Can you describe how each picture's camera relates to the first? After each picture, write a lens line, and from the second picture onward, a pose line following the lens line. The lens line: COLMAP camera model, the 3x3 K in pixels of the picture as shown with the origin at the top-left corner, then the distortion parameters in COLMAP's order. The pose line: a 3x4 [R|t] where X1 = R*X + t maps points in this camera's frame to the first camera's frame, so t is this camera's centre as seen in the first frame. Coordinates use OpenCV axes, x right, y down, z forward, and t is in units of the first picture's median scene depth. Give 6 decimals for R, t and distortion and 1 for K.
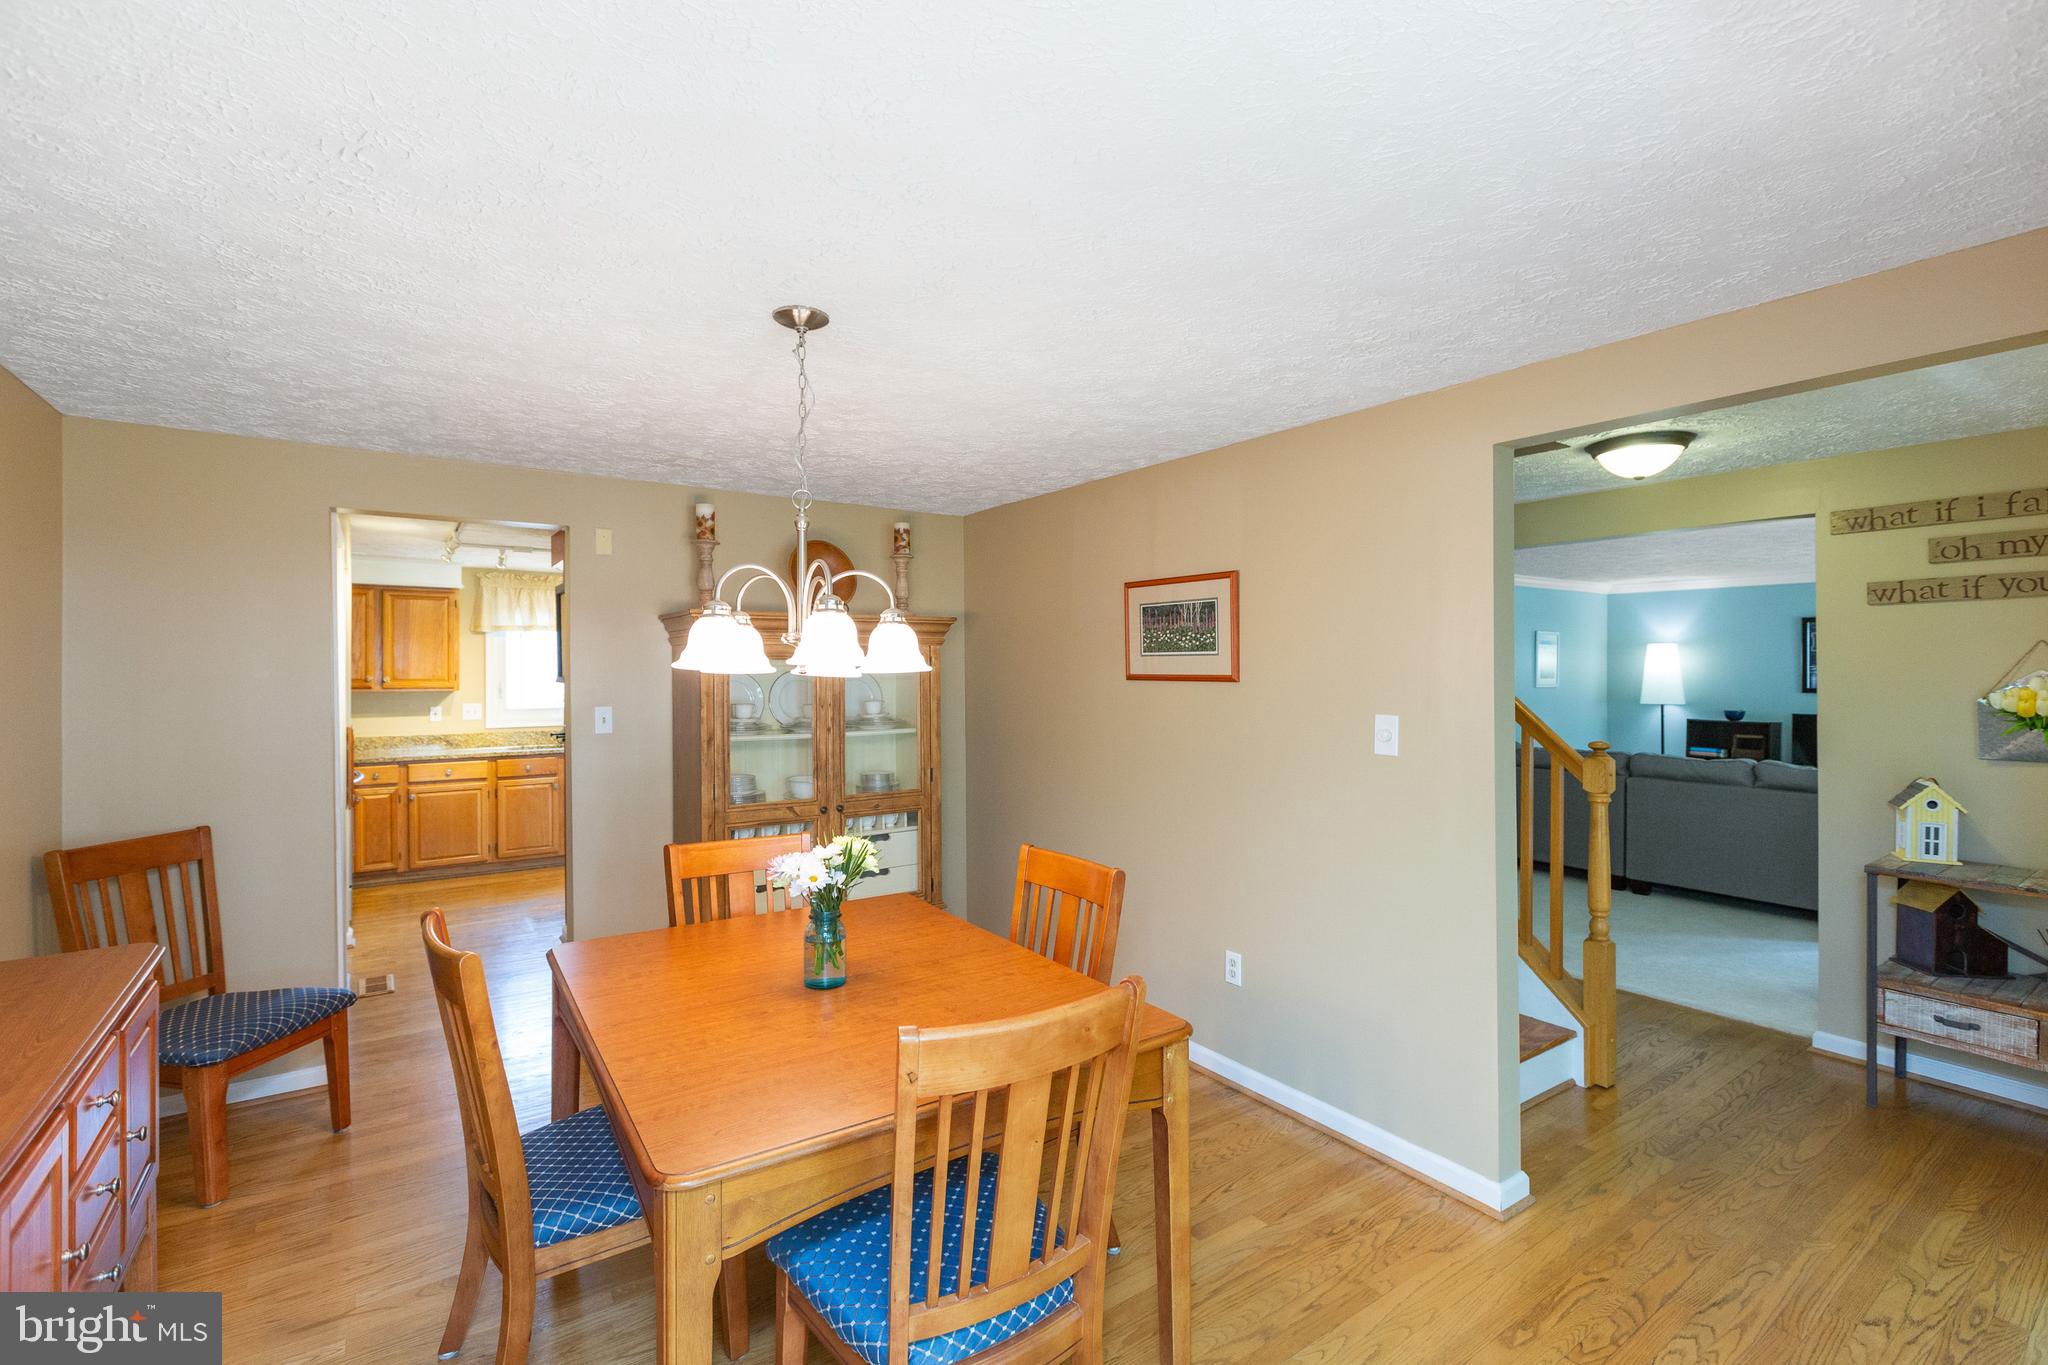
lens RADIAL K [[931.0, 0, 1032.4], [0, 931.0, 678.9], [0, 0, 1]] dist [0.001060, -0.000055]
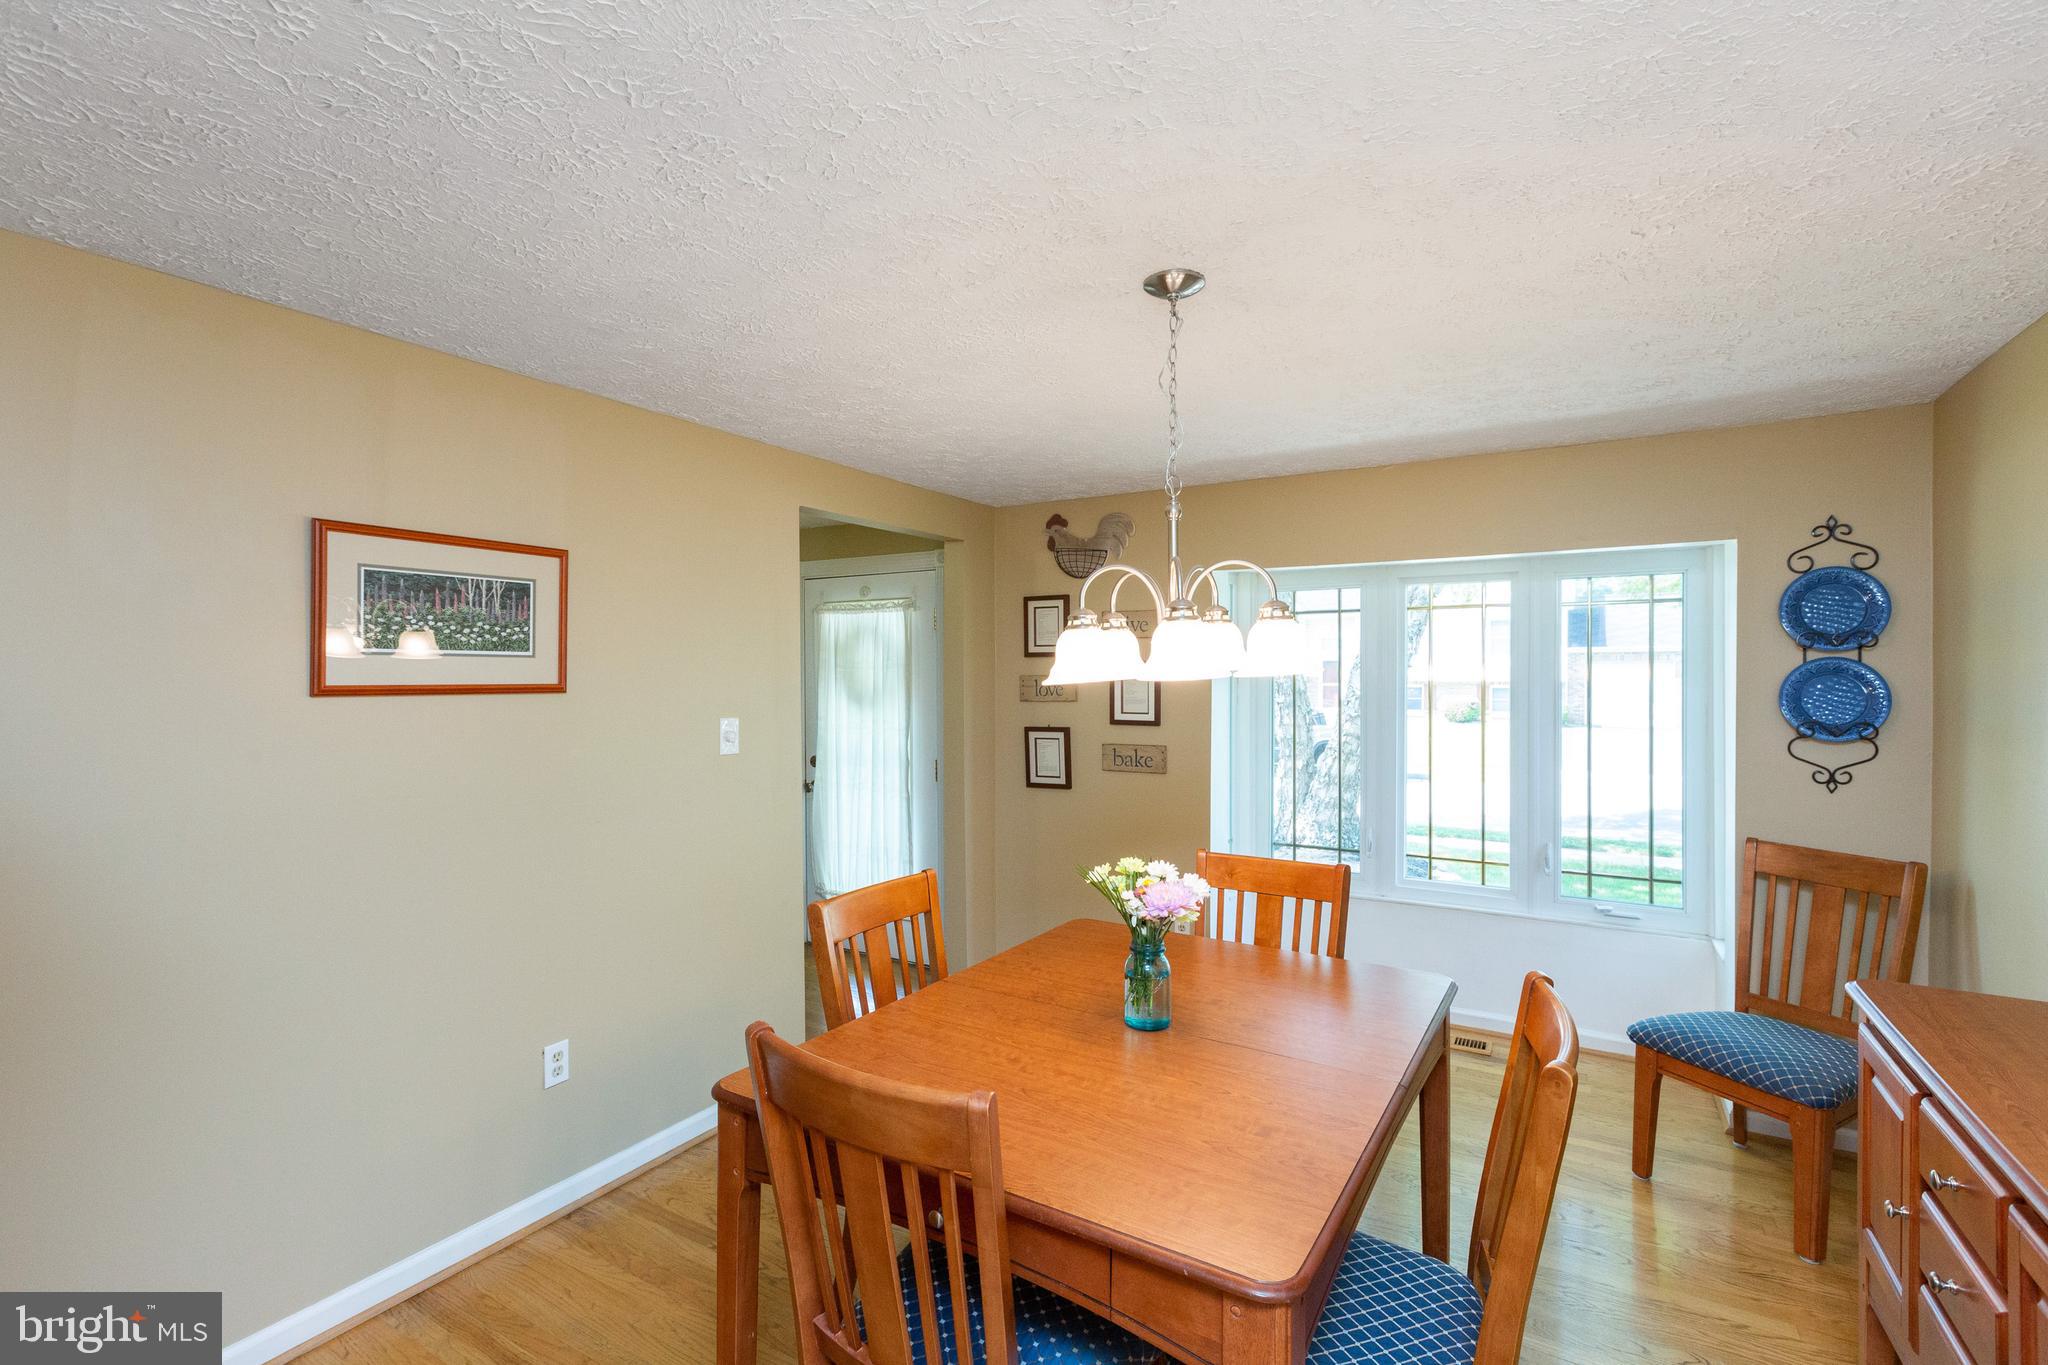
lens RADIAL K [[931.0, 0, 1032.4], [0, 931.0, 678.9], [0, 0, 1]] dist [0.001060, -0.000055]
pose [[-0.418070, -0.006010, 0.908395, -0.648331], [0.010028, 0.999887, 0.011231, -0.012755], [-0.908360, 0.013804, -0.417962, 0.960015]]
